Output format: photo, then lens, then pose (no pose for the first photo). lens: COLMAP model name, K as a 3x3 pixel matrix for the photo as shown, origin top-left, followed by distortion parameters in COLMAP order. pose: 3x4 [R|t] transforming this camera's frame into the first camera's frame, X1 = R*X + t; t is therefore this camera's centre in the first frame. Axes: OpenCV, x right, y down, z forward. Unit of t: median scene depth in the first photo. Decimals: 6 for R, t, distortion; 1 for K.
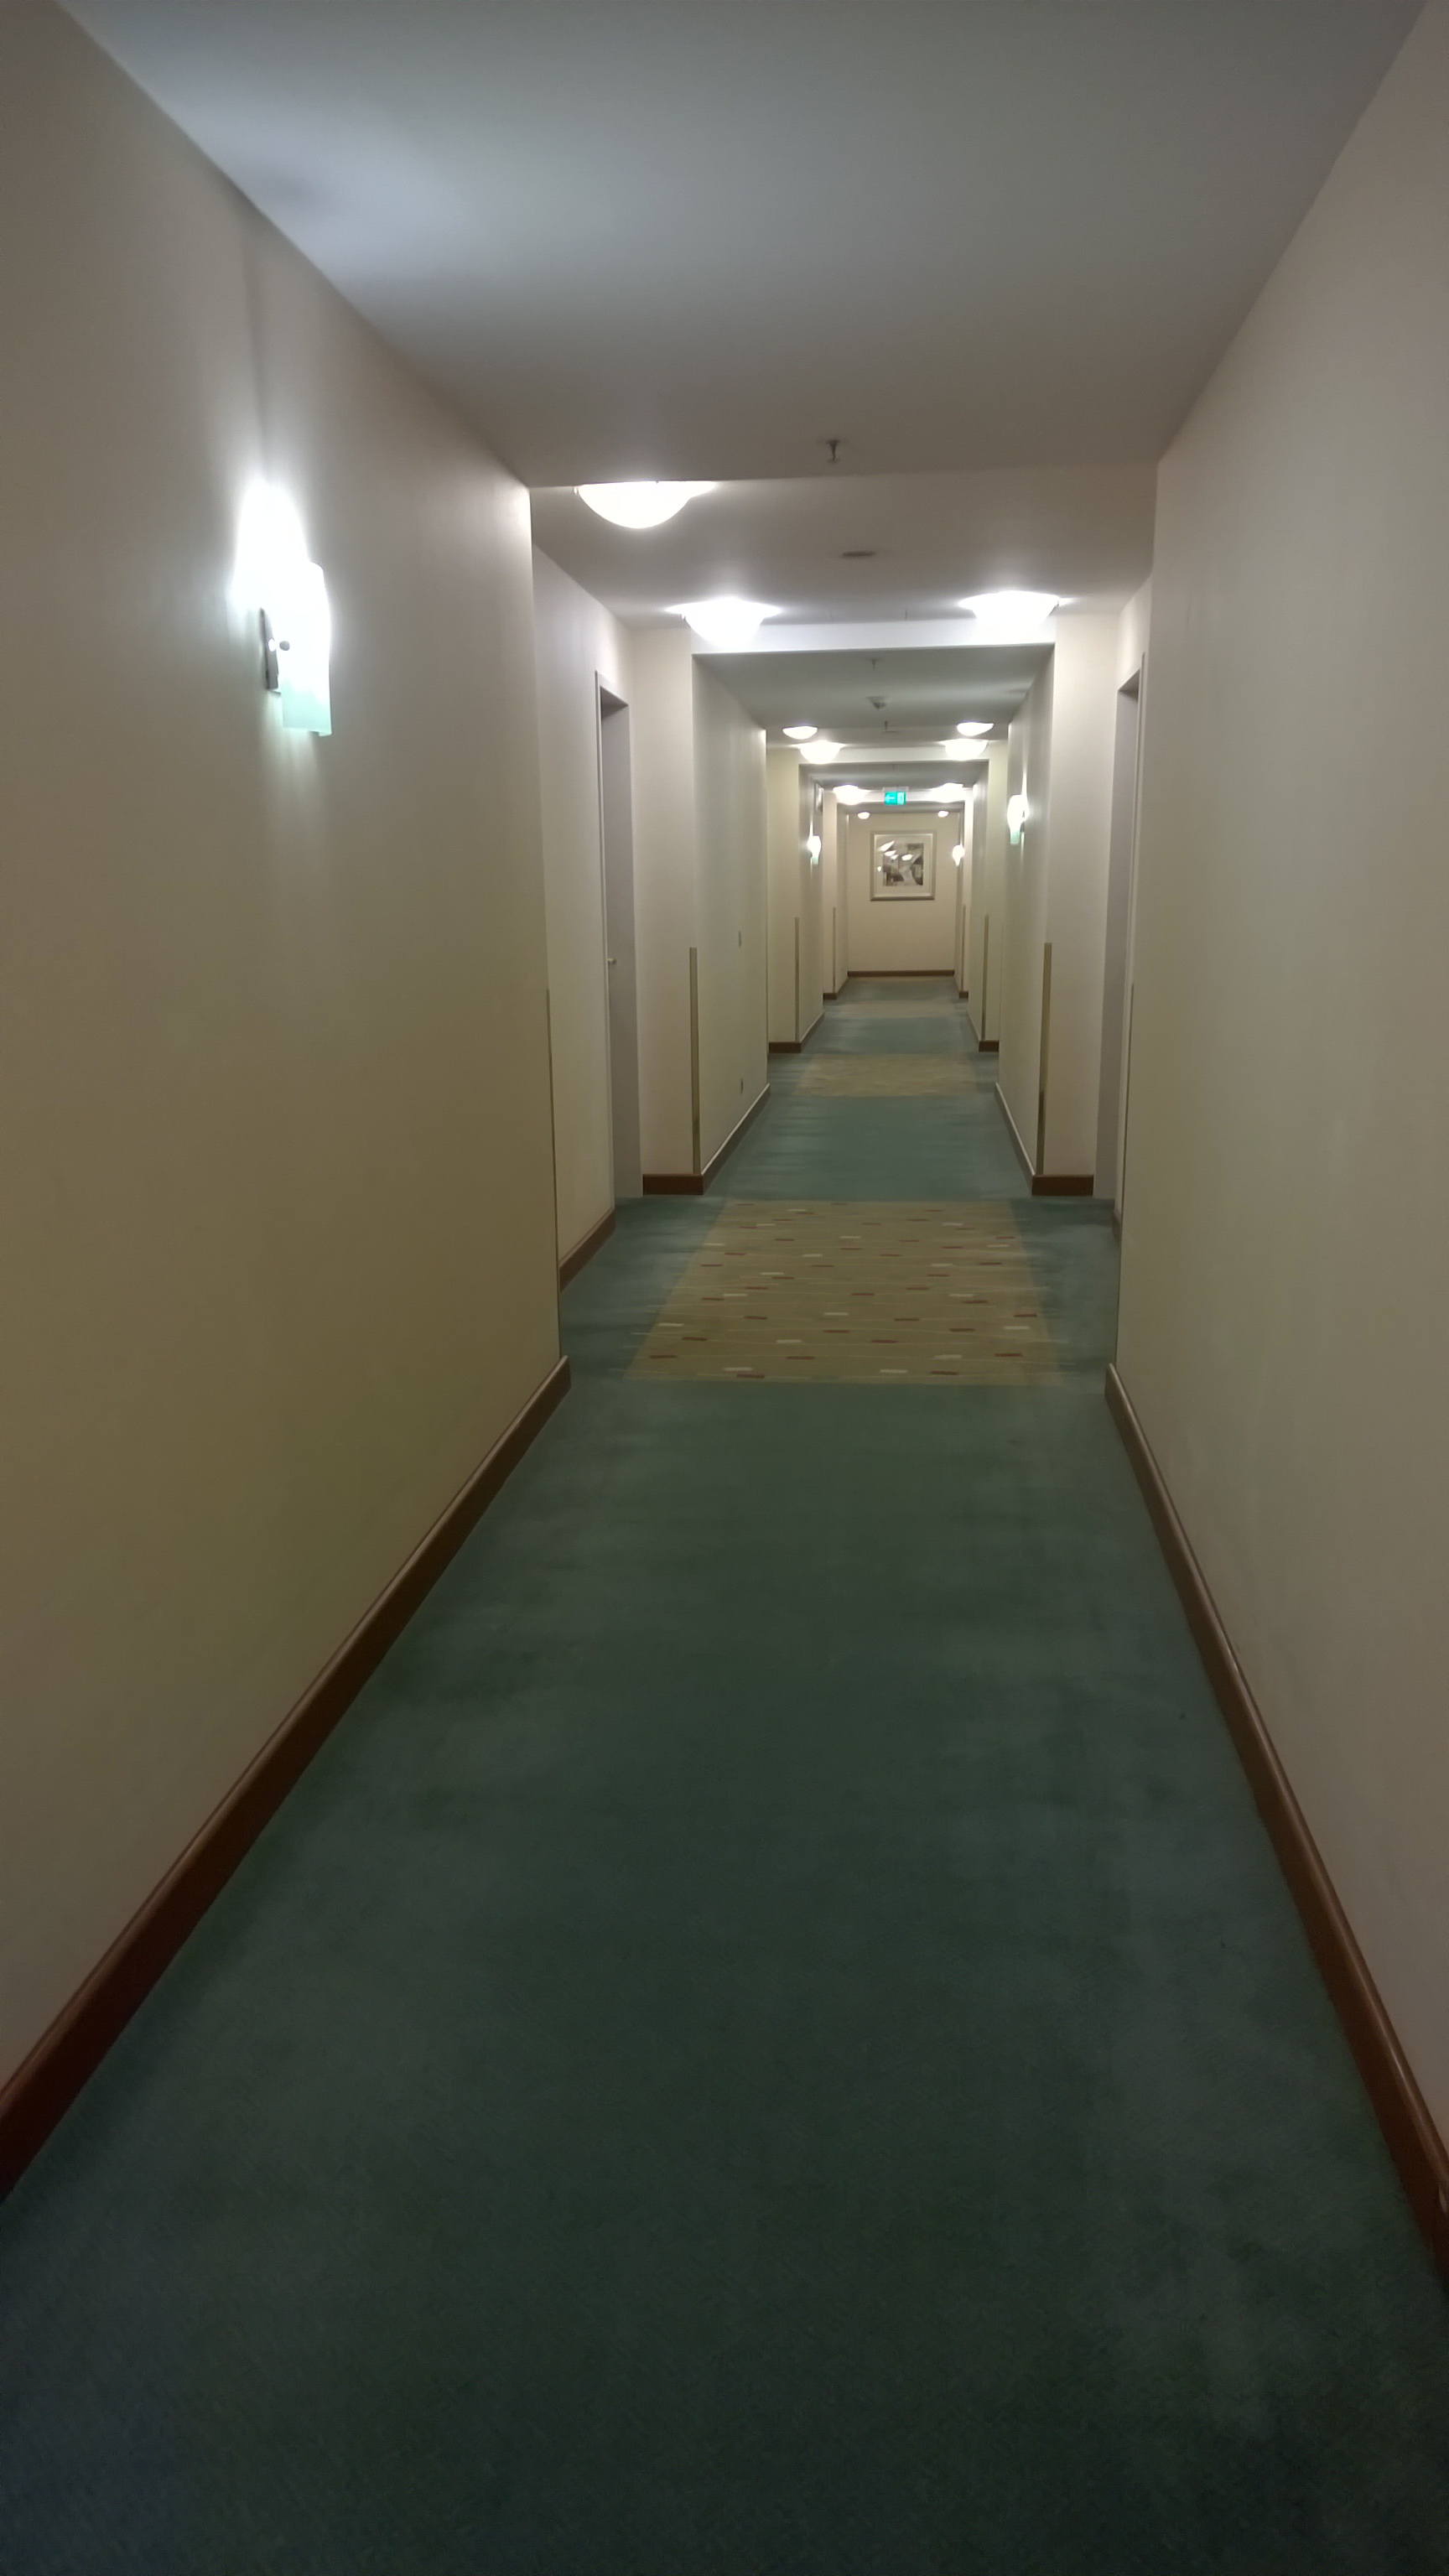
lens RADIAL K [[1538.1, 0, 724.5], [0, 1538.1, 1288.0], [0, 0, 1]] dist [-0.000058, -0.000134]
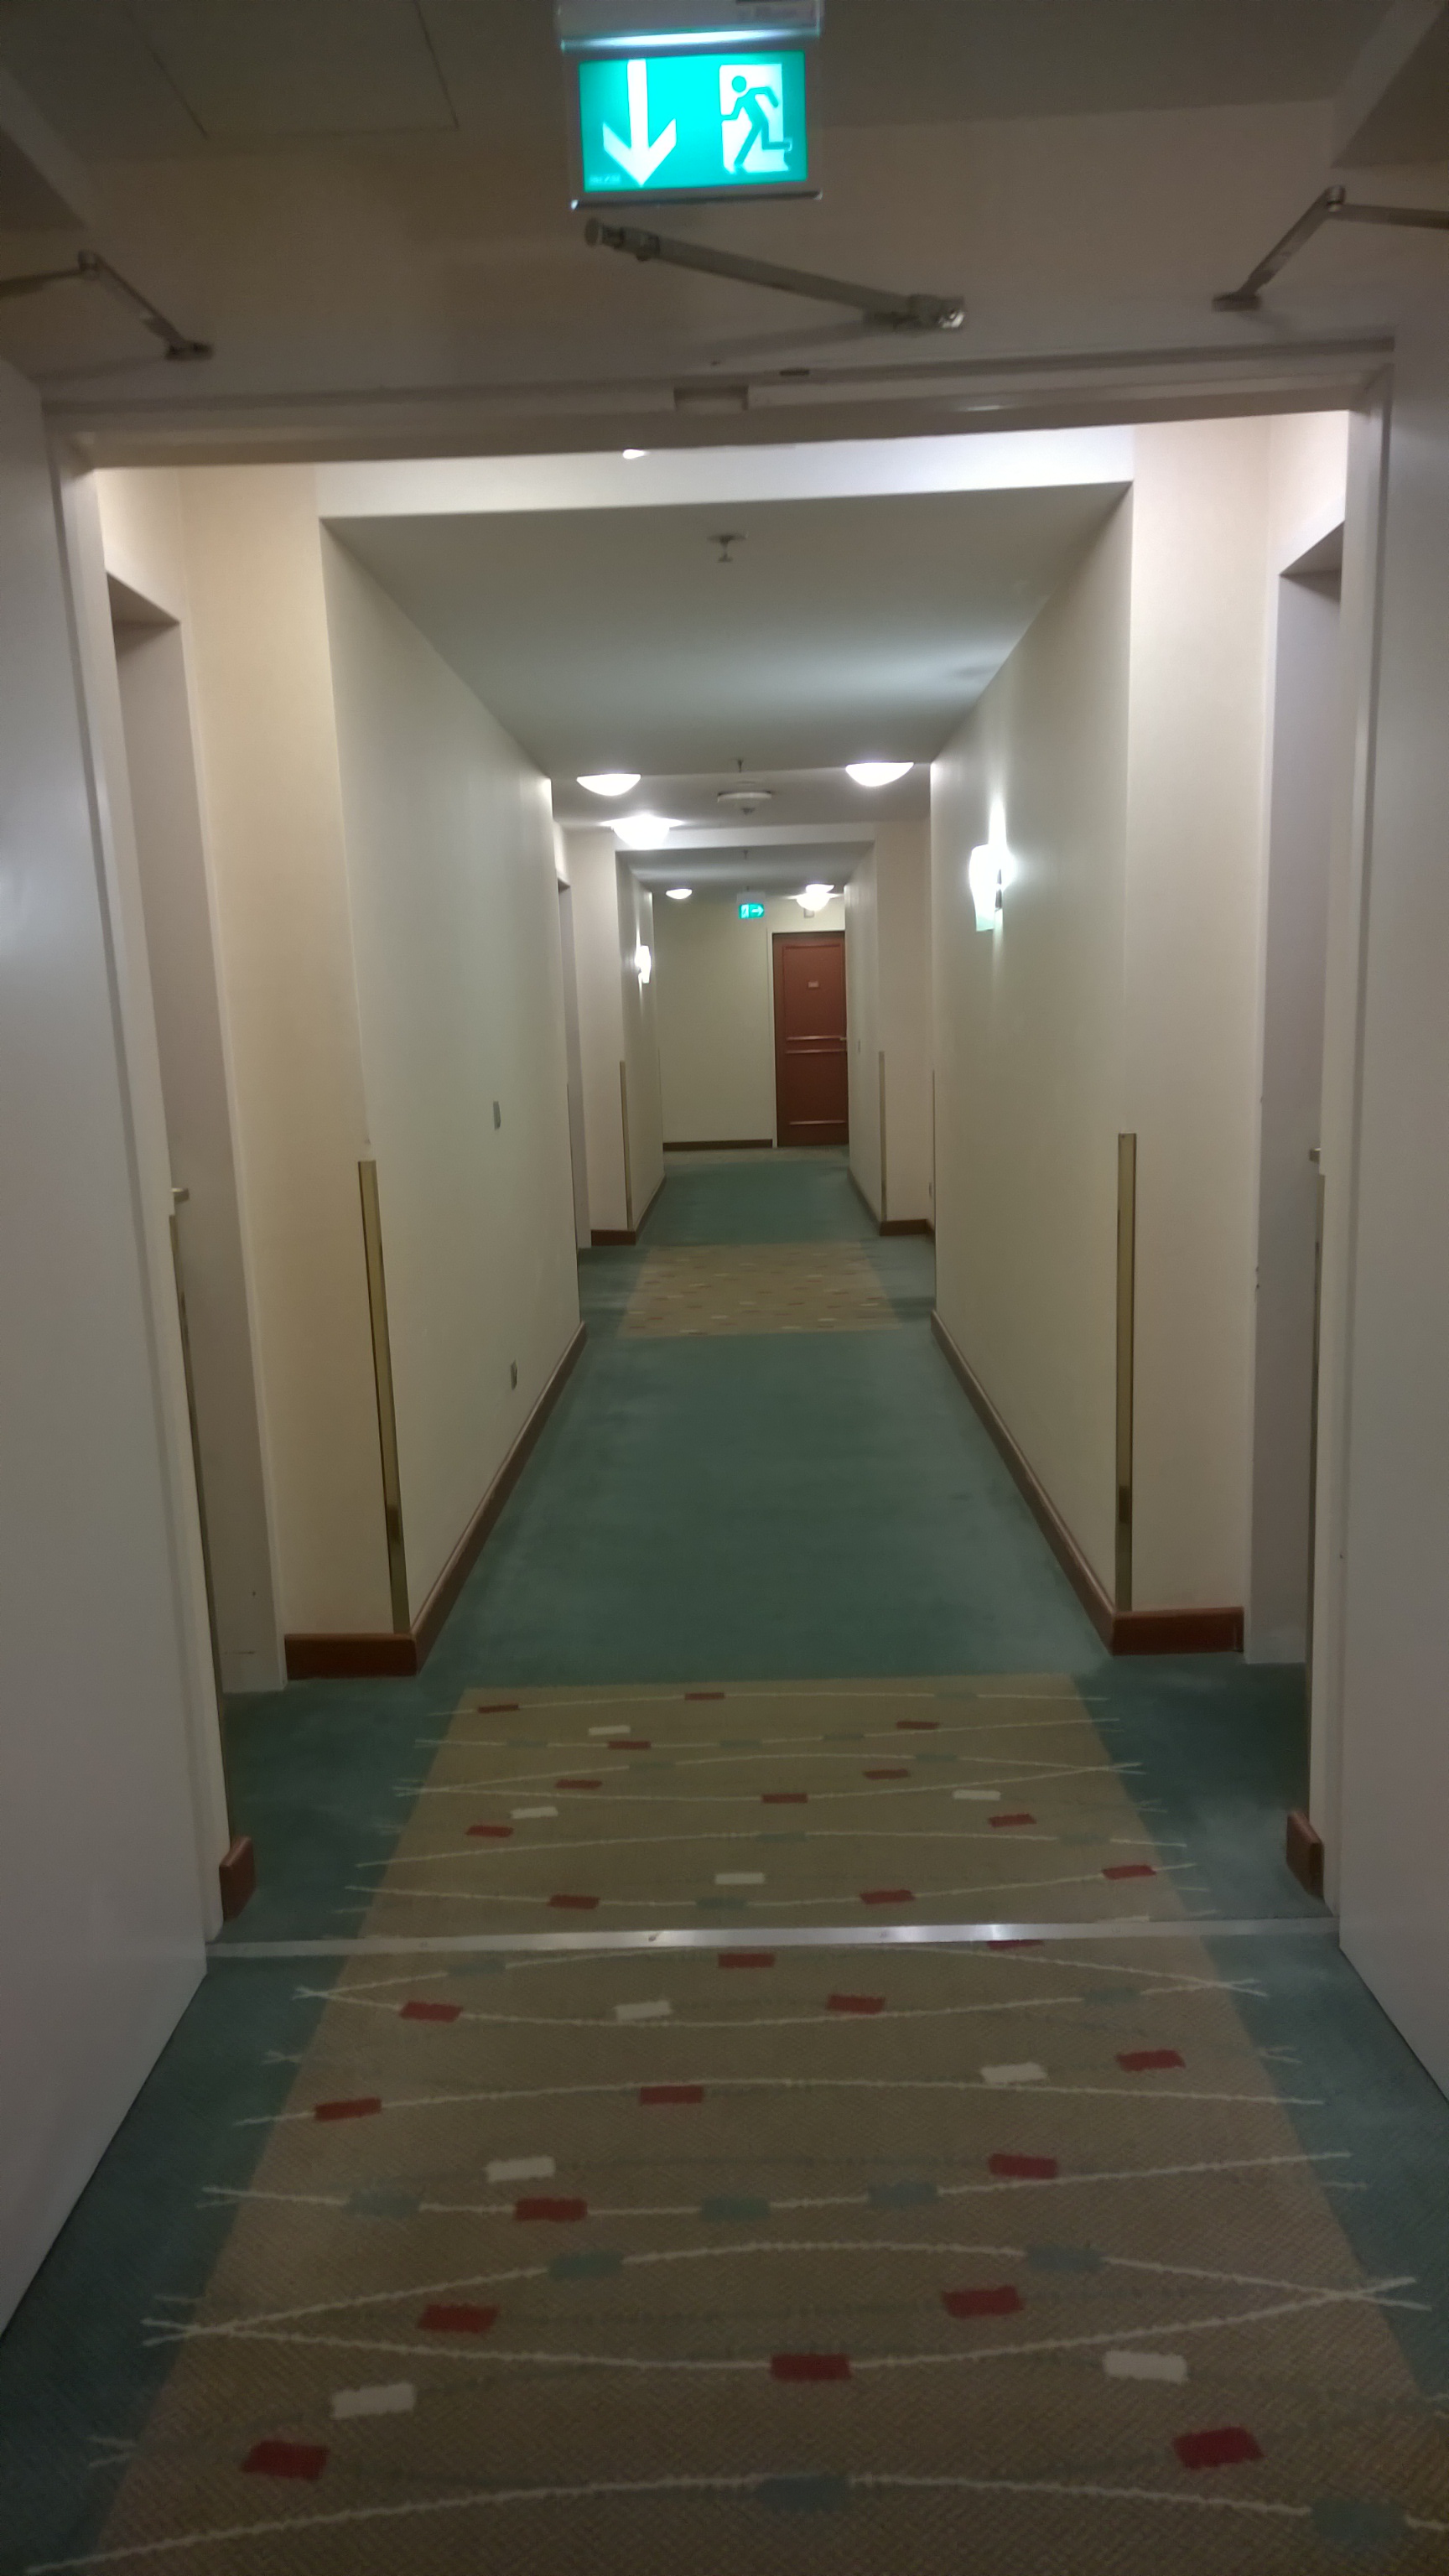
lens RADIAL K [[1538.1, 0, 724.5], [0, 1538.1, 1288.0], [0, 0, 1]] dist [-0.000058, -0.000134]
pose [[0.994725, -0.042615, 0.093303, 0.041076], [0.049695, 0.995950, -0.074926, -0.138721], [-0.089732, 0.079167, 0.992815, 0.519873]]
